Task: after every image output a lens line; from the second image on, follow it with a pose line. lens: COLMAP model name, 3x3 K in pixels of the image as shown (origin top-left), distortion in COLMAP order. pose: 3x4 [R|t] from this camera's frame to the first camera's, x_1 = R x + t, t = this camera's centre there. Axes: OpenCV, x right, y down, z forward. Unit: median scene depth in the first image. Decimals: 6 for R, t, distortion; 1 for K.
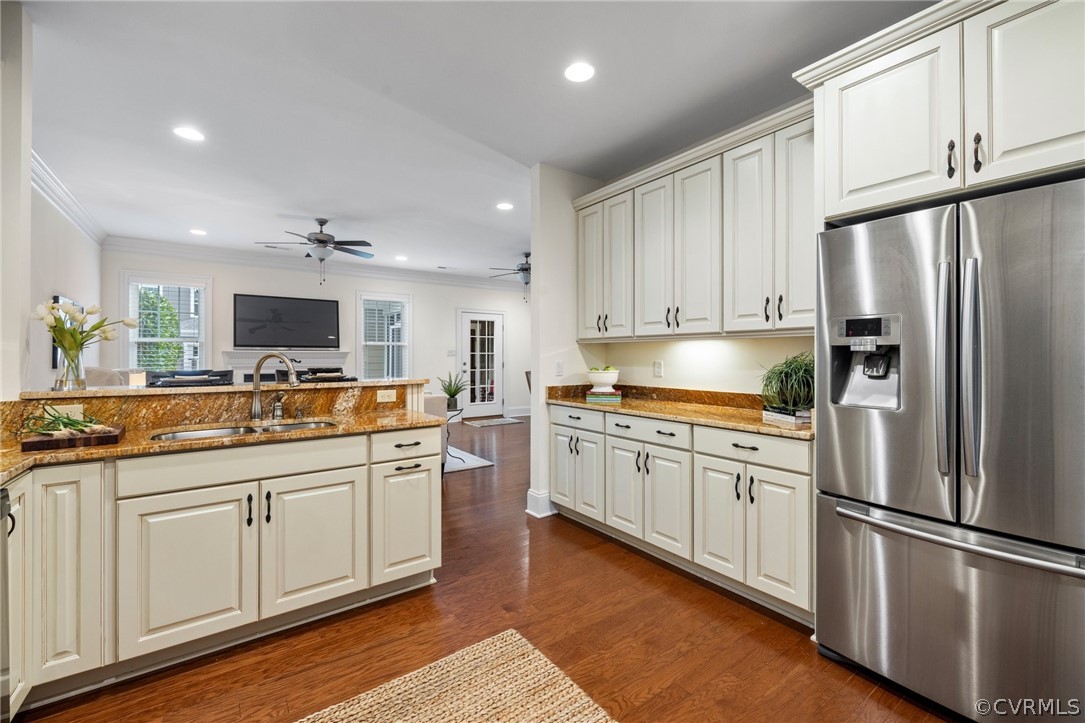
lens RADIAL K [[453.2, 0, 545.4], [0, 453.2, 352.5], [0, 0, 1]] dist [-0.007253, -0.000679]
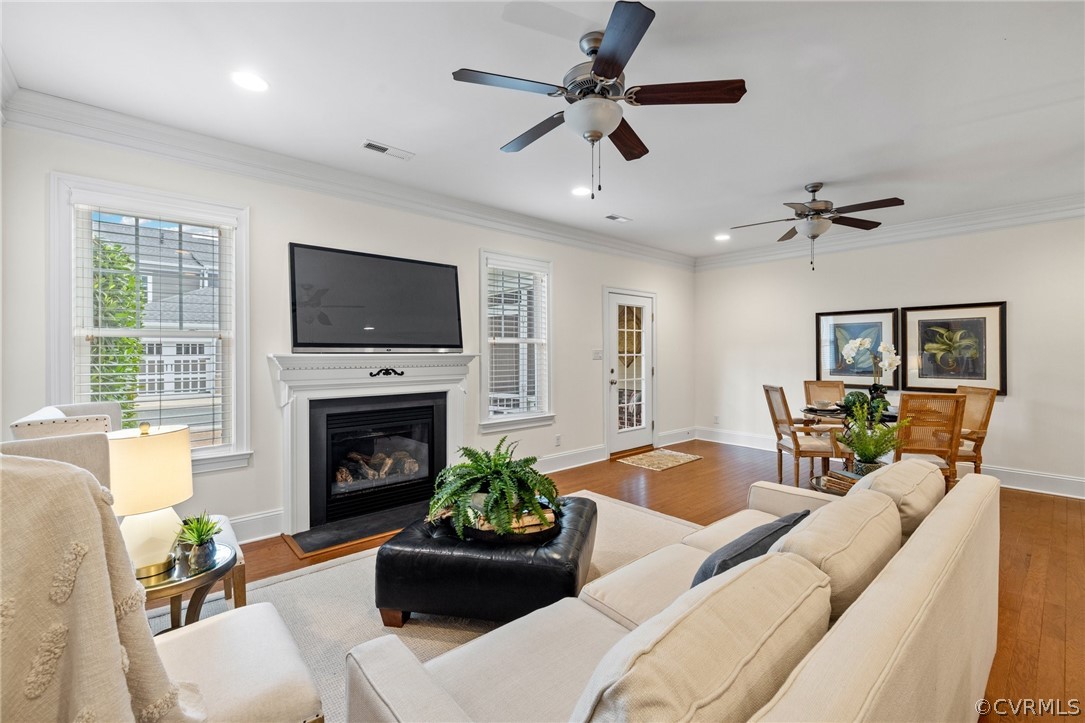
lens RADIAL K [[453.2, 0, 540.5], [0, 453.2, 353.3], [0, 0, 1]] dist [-0.007253, -0.000679]
pose [[0.996908, -0.000804, 0.078570, -0.366523], [-0.000070, 0.999938, 0.011126, -0.008915], [-0.078575, -0.011097, 0.996846, 0.383380]]
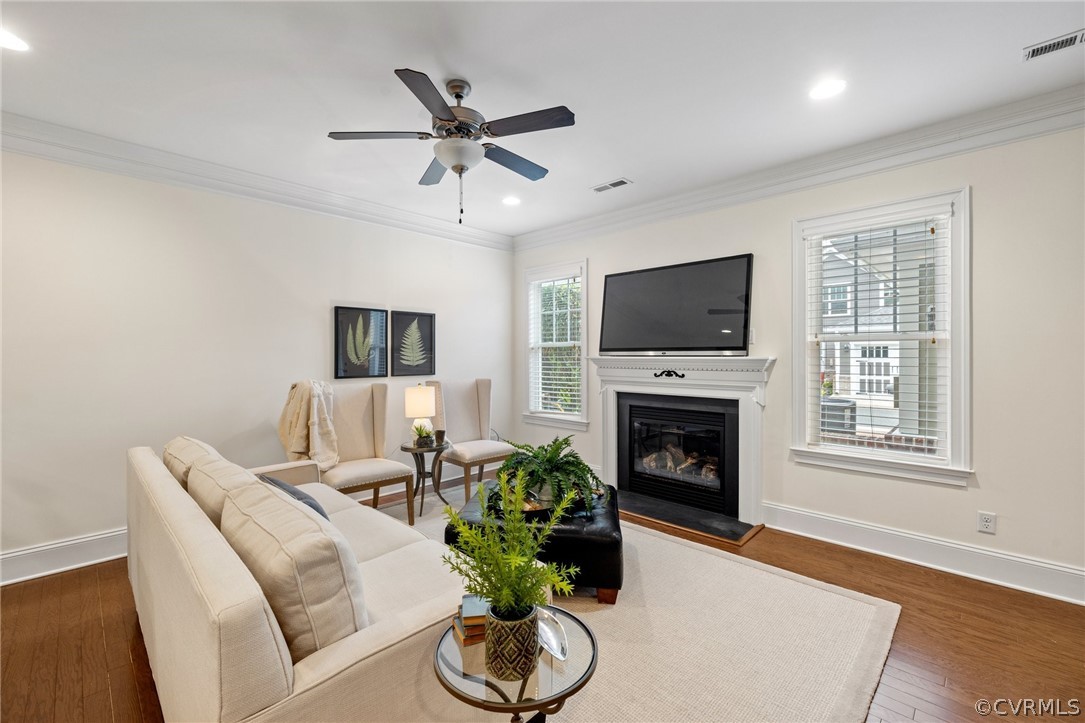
lens RADIAL K [[453.2, 0, 540.8], [0, 453.2, 356.9], [0, 0, 1]] dist [-0.007253, -0.000679]
pose [[0.166745, 0.003672, -0.985993, -0.014461], [0.009044, 0.999945, 0.005253, -0.006853], [0.985959, -0.009793, 0.166702, 0.639118]]
